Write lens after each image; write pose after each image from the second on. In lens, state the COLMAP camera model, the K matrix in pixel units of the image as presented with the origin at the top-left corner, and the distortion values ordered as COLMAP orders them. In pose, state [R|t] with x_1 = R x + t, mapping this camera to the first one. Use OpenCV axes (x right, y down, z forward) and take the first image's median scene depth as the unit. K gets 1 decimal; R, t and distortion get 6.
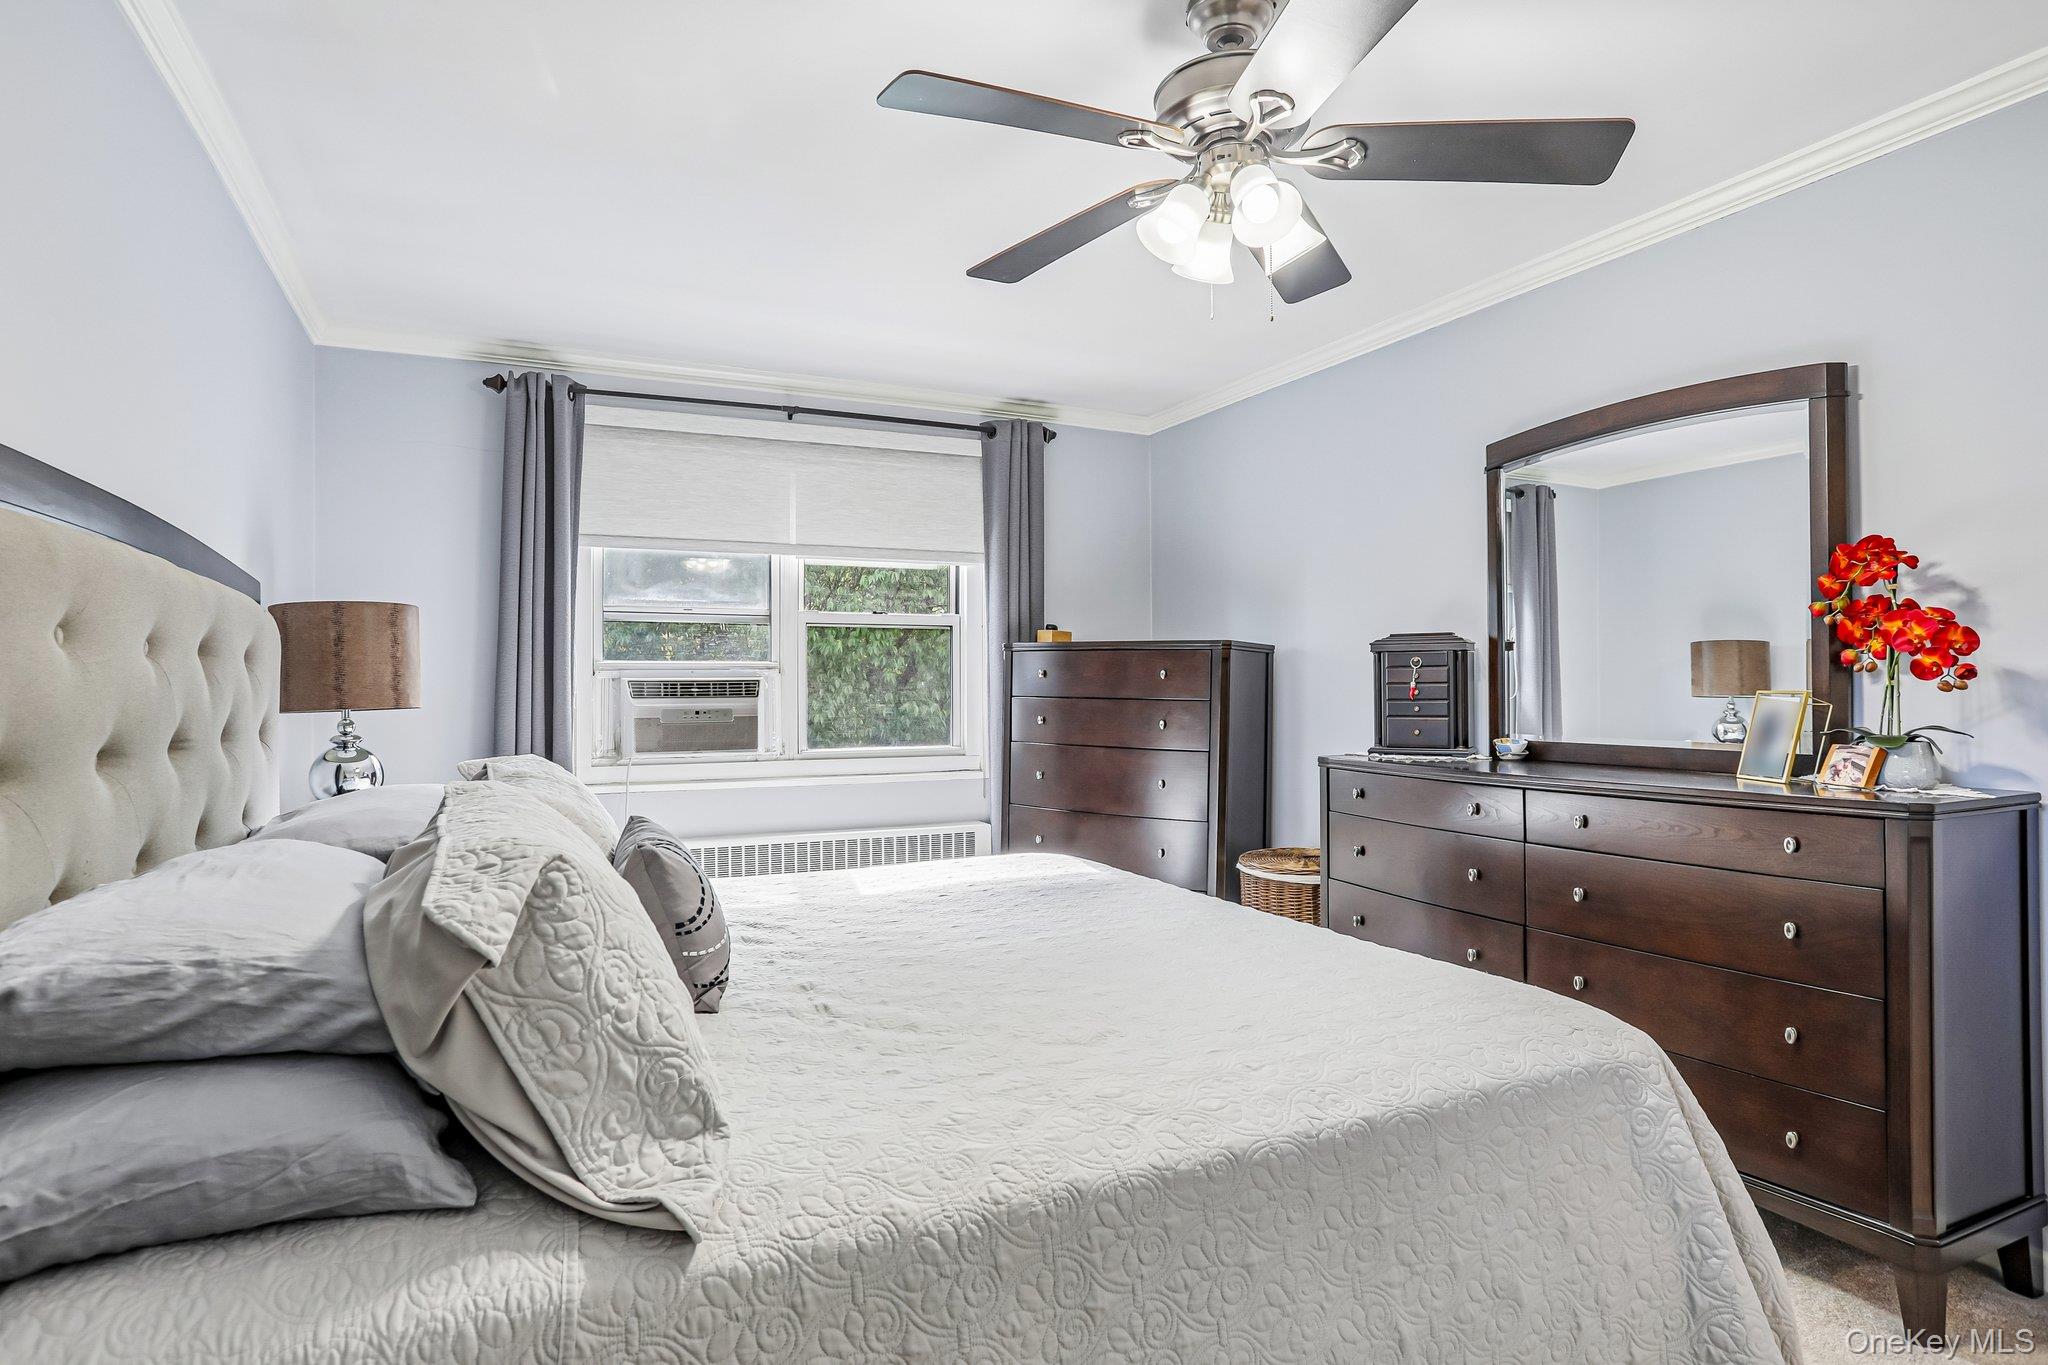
lens RADIAL K [[1081.7, 0, 1031.9], [0, 1081.7, 675.5], [0, 0, 1]] dist [-0.055587, 0.029716]
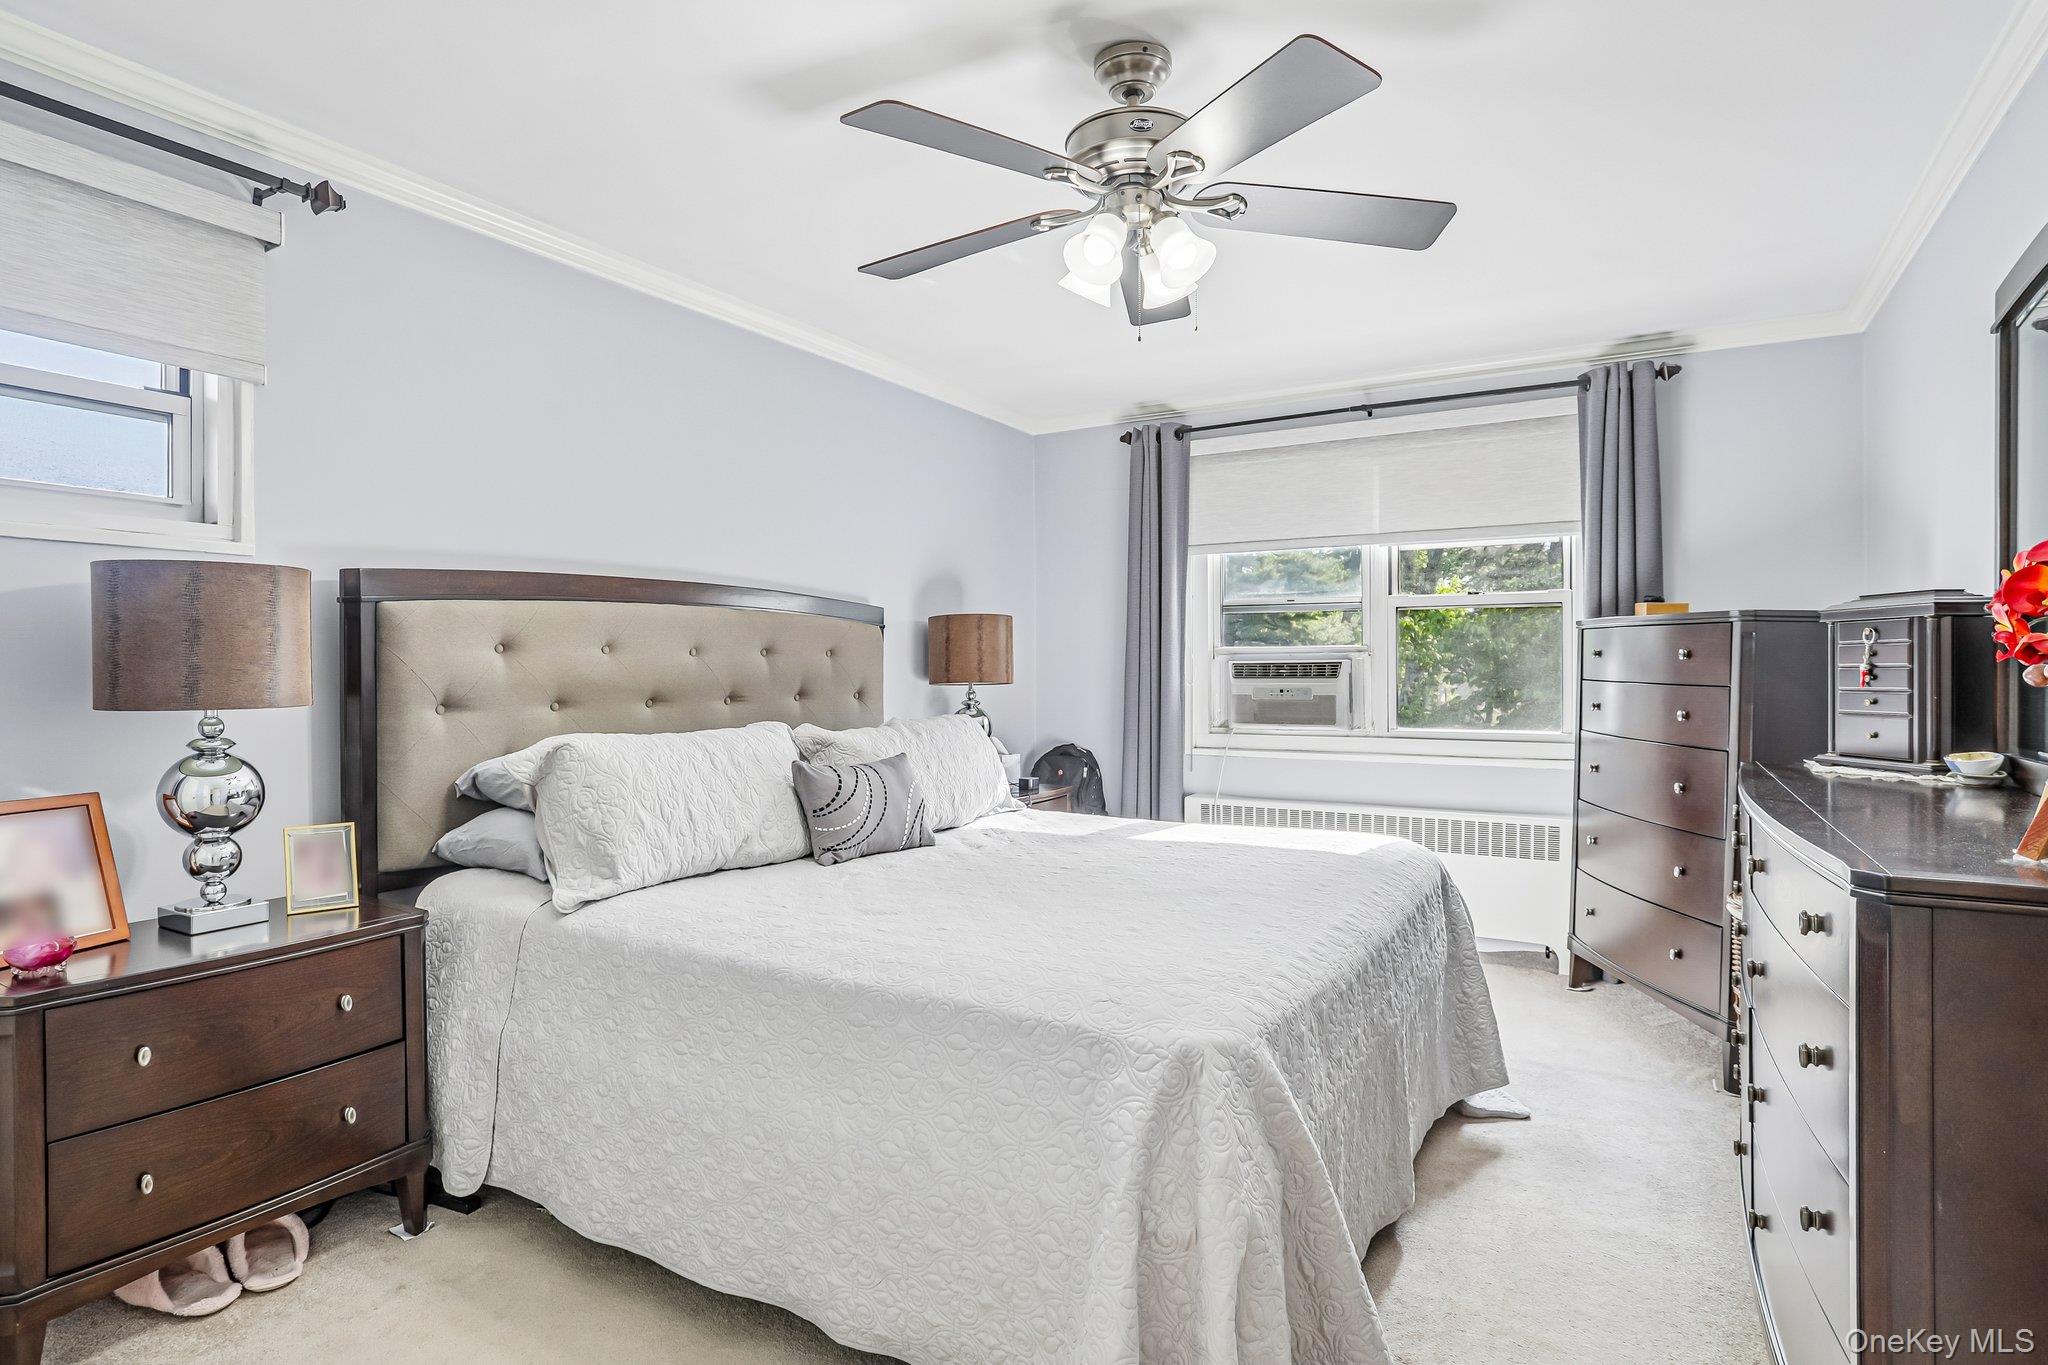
lens RADIAL K [[1081.7, 0, 1004.6], [0, 1081.7, 667.6], [0, 0, 1]] dist [-0.055587, 0.029716]
pose [[0.551344, 0.001140, -0.834277, 0.474194], [0.009641, 0.999924, 0.007738, -0.001980], [0.834222, -0.012309, 0.551291, 0.115909]]
